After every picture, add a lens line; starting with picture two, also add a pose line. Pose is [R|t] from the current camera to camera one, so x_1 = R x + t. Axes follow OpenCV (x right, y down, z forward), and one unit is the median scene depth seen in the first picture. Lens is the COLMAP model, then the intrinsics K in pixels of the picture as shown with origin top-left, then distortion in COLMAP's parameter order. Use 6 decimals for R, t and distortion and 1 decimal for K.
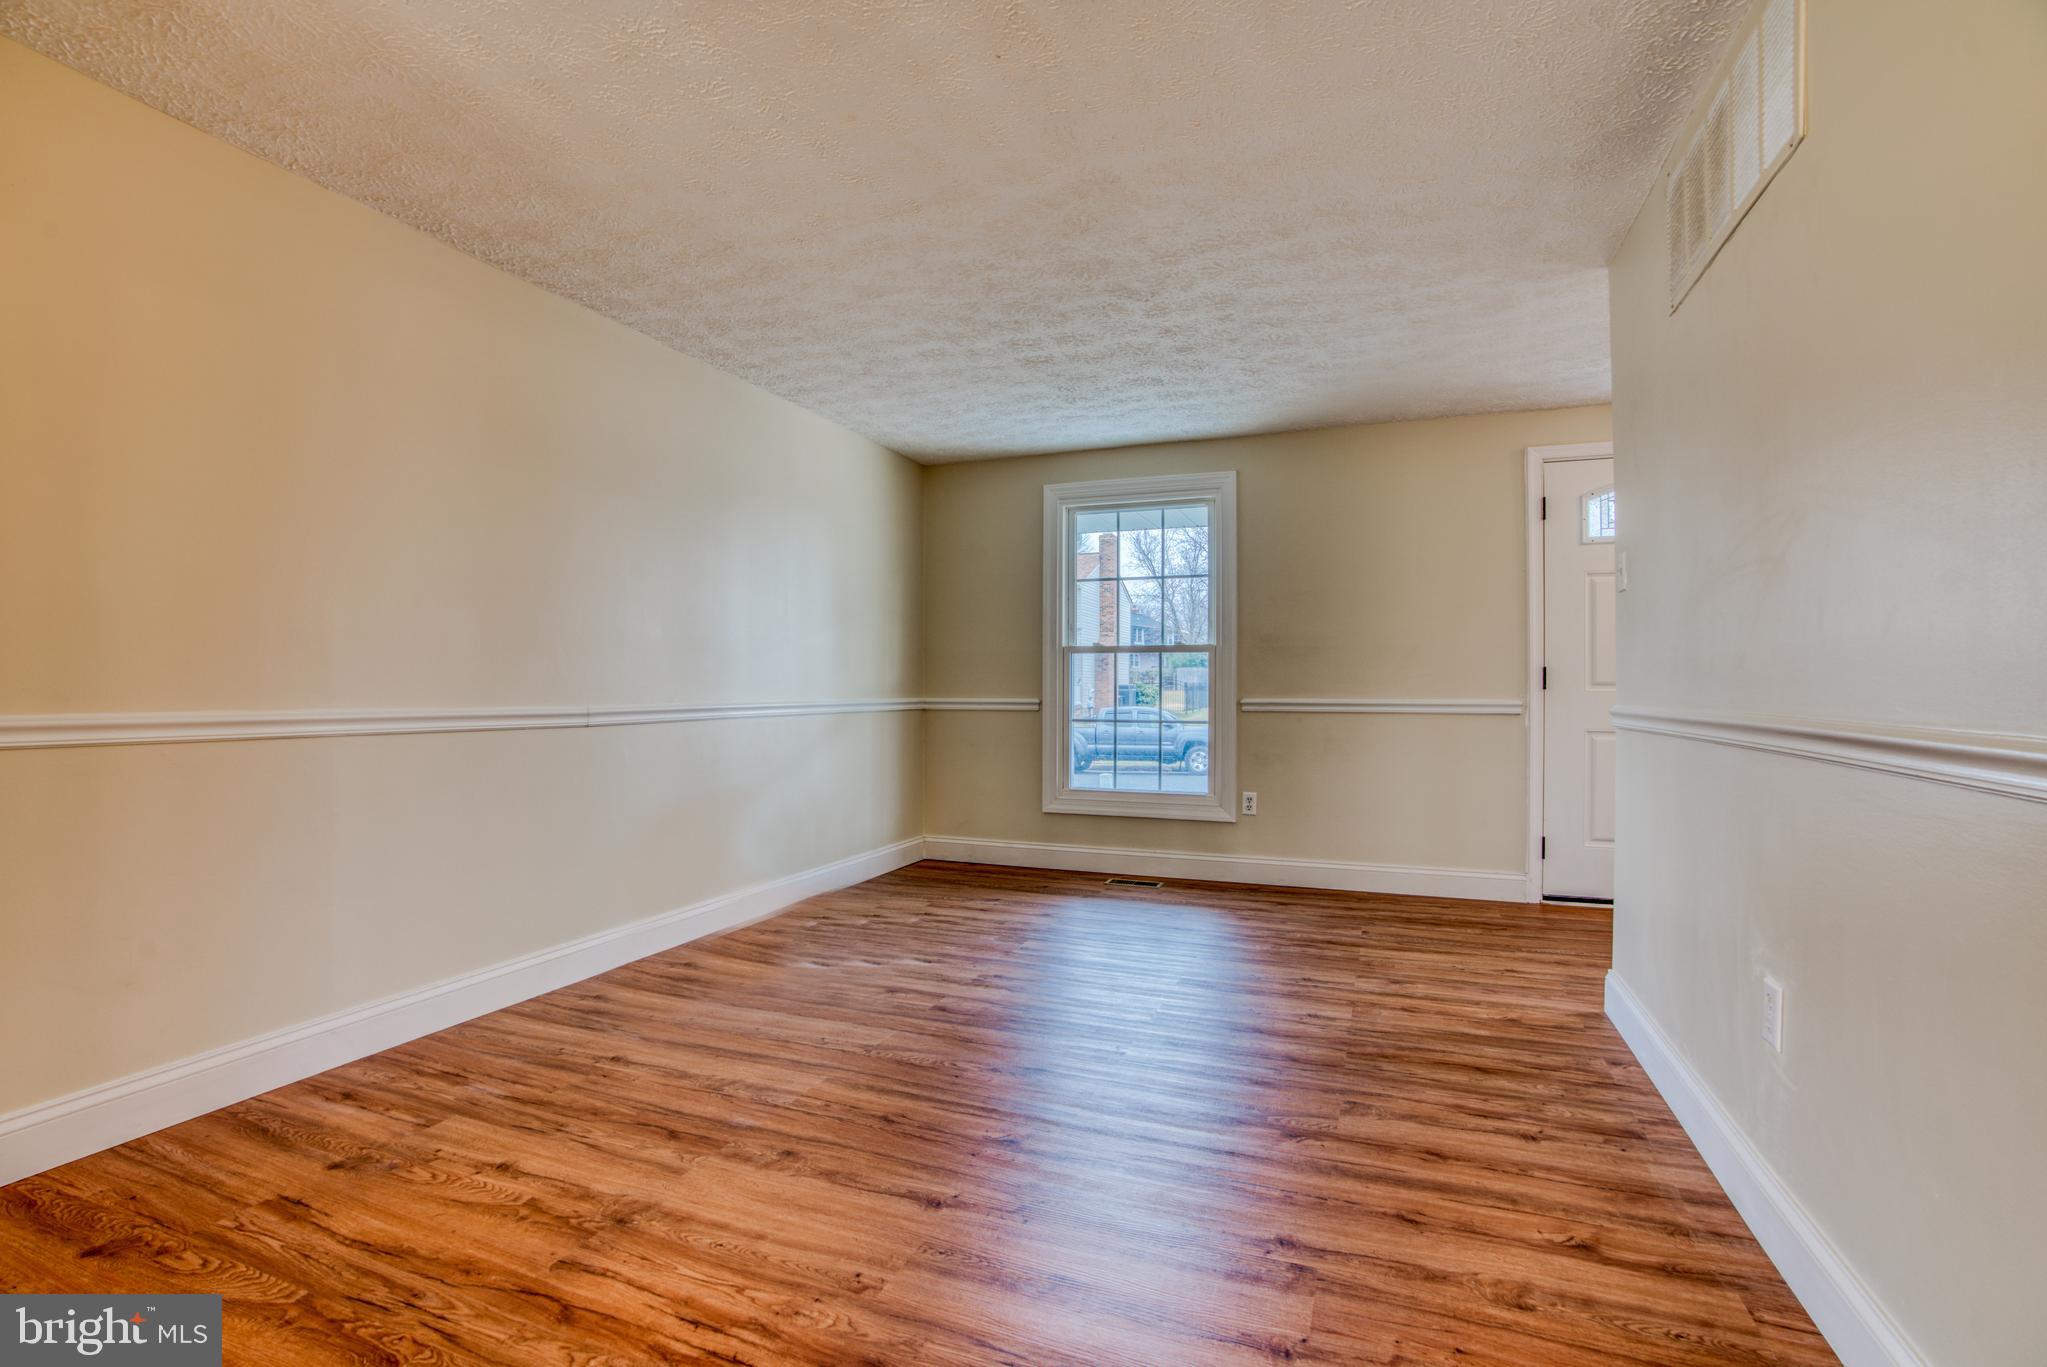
lens RADIAL K [[940.9, 0, 1006.8], [0, 940.9, 691.0], [0, 0, 1]] dist [-0.071153, 0.028764]
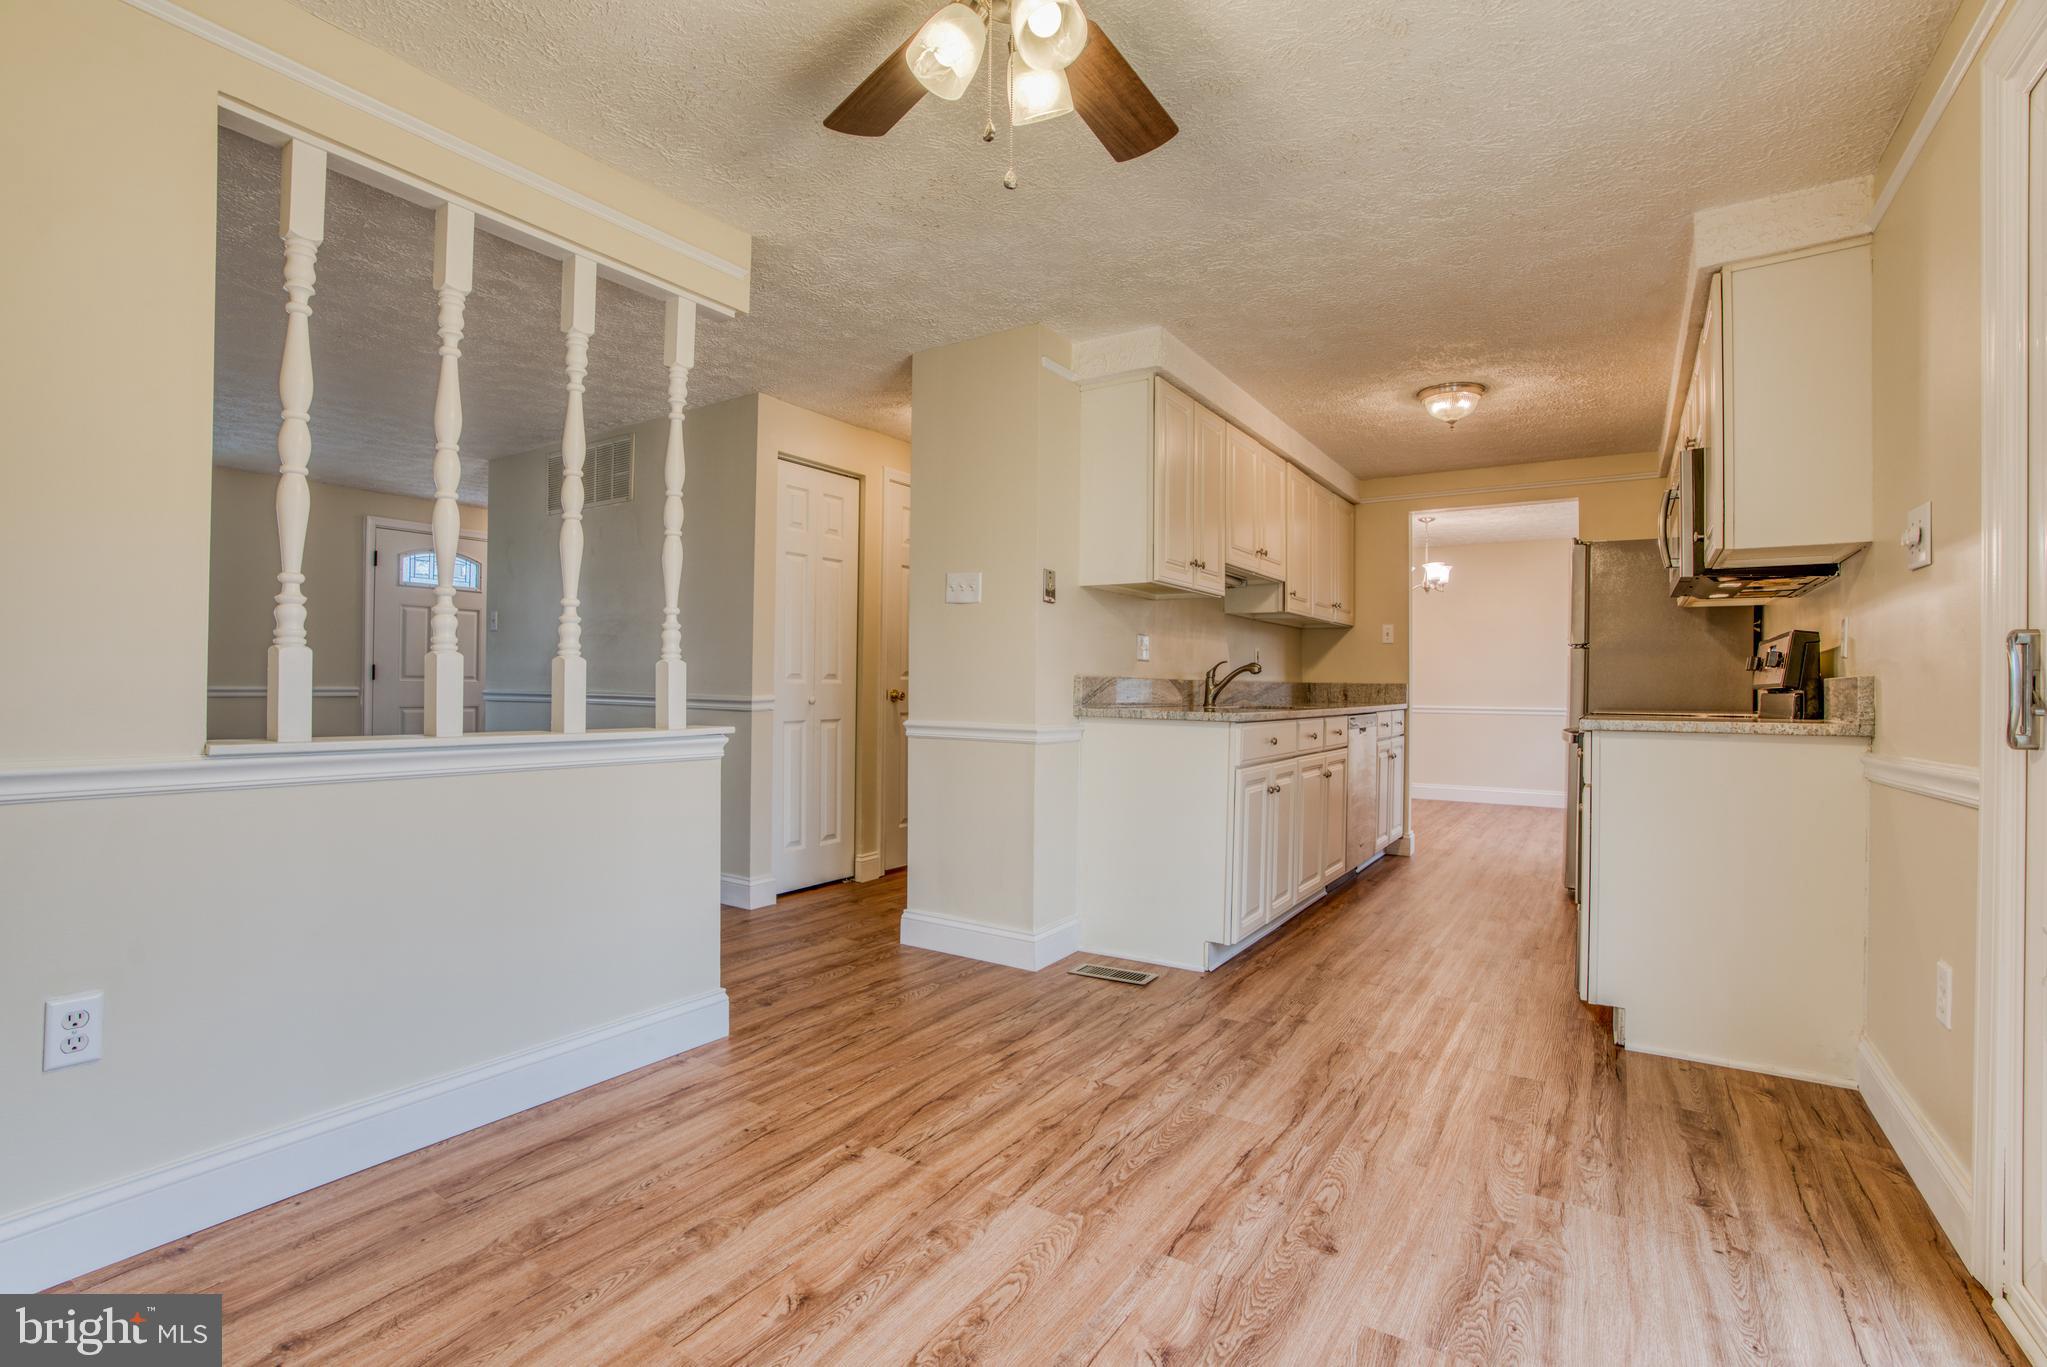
lens RADIAL K [[946.6, 0, 1006.9], [0, 946.6, 680.5], [0, 0, 1]] dist [-0.071405, 0.027409]
pose [[0.197621, 0.004585, 0.980268, -0.975592], [-0.008115, 0.999962, -0.003042, -0.004554], [-0.980245, -0.007354, 0.197650, -0.431523]]
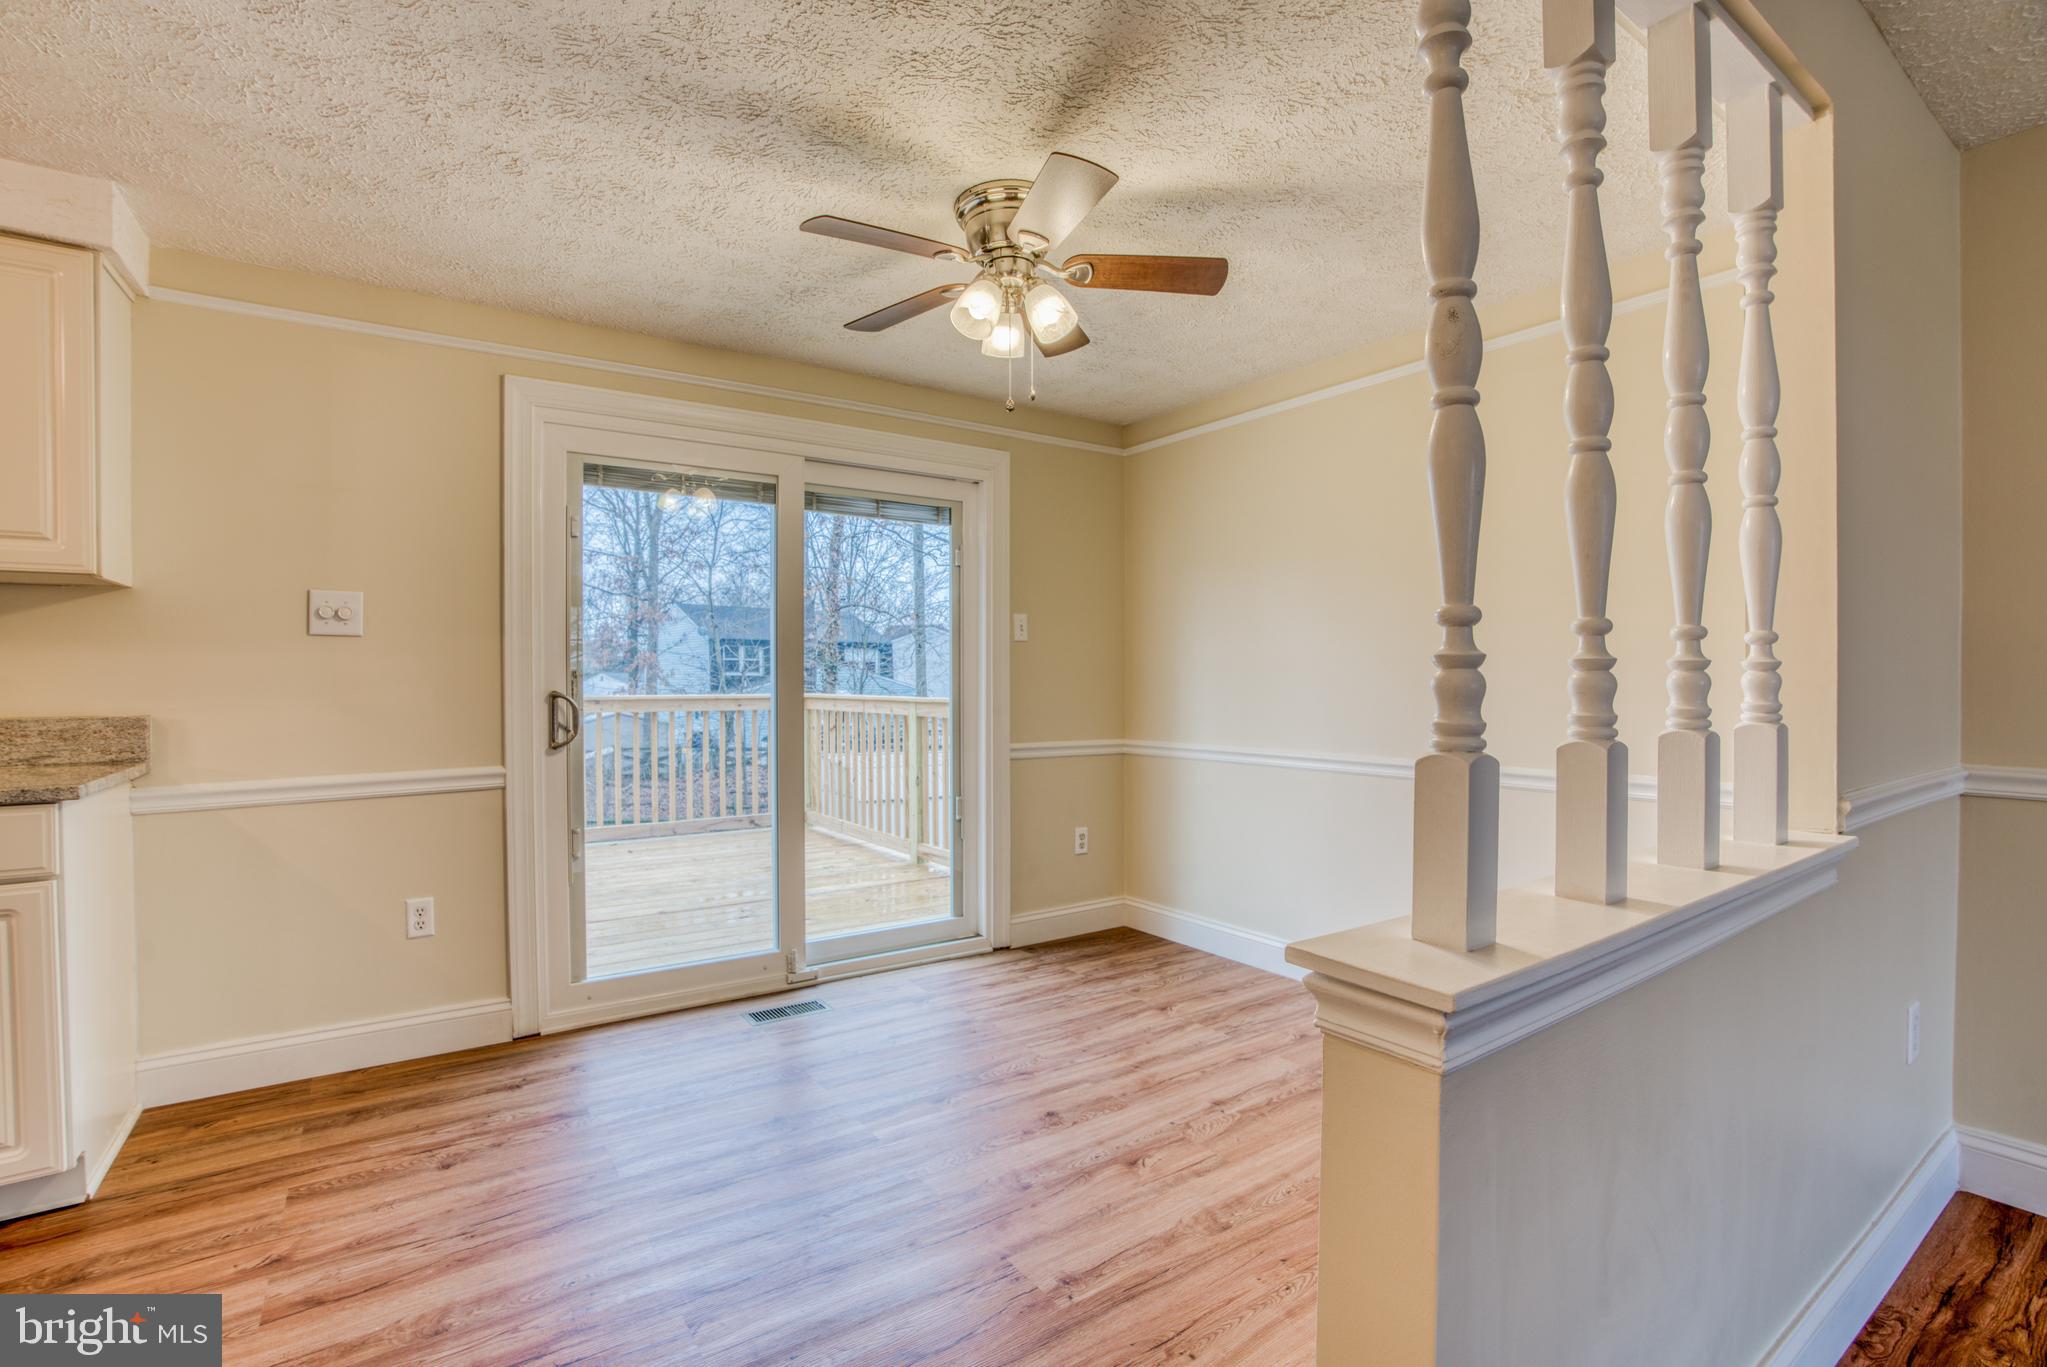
lens RADIAL K [[937.6, 0, 1008.3], [0, 937.6, 688.7], [0, 0, 1]] dist [-0.070577, 0.026017]
pose [[-0.553069, 0.005917, -0.833114, 0.157544], [-0.001277, 0.999968, 0.007949, -0.047775], [0.833134, 0.005460, -0.553044, 0.092810]]
